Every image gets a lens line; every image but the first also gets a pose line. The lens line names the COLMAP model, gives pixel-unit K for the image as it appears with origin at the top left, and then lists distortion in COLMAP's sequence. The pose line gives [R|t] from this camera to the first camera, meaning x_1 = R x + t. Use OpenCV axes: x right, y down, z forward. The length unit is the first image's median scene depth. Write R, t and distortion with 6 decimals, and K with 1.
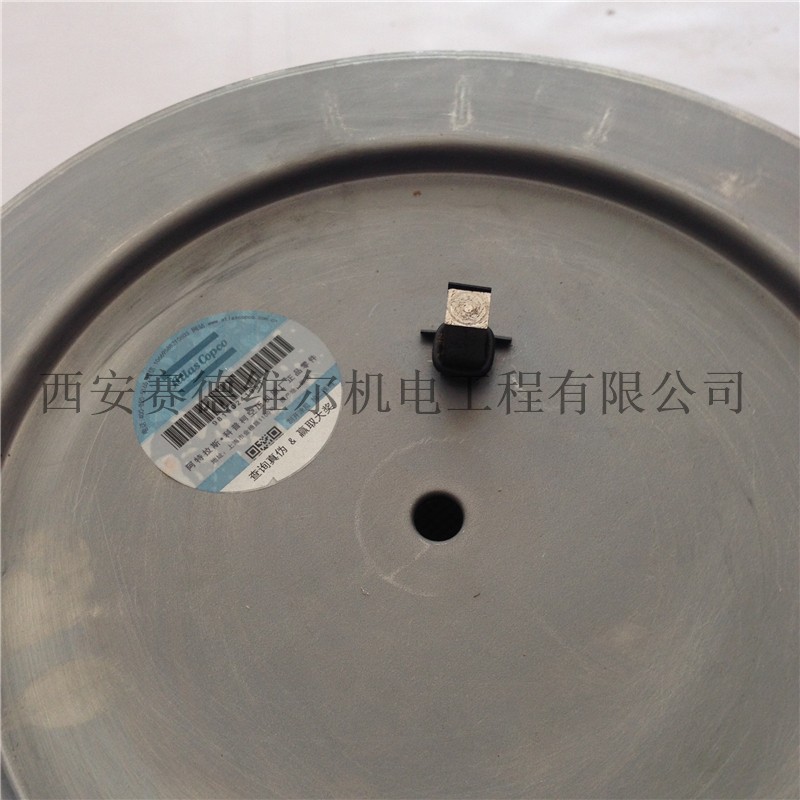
lens RADIAL K [[1203.2, 0, 396.8], [0, 1203.2, 399.5], [0, 0, 1]] dist [0.050651, 0.000000]
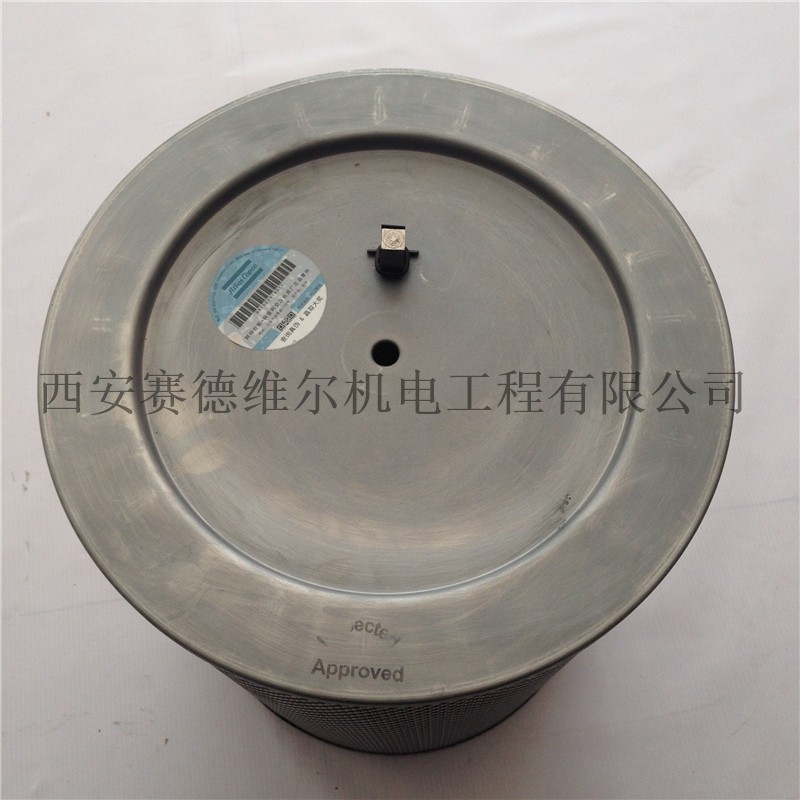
lens RADIAL K [[1203.2, 0, 399.0], [0, 1203.2, 399.8], [0, 0, 1]] dist [0.050651, 0.000000]
pose [[0.995235, -0.081162, 0.054036, -0.045736], [0.074282, 0.990109, 0.119026, -0.046401], [-0.063162, -0.114445, 0.991420, -0.760391]]
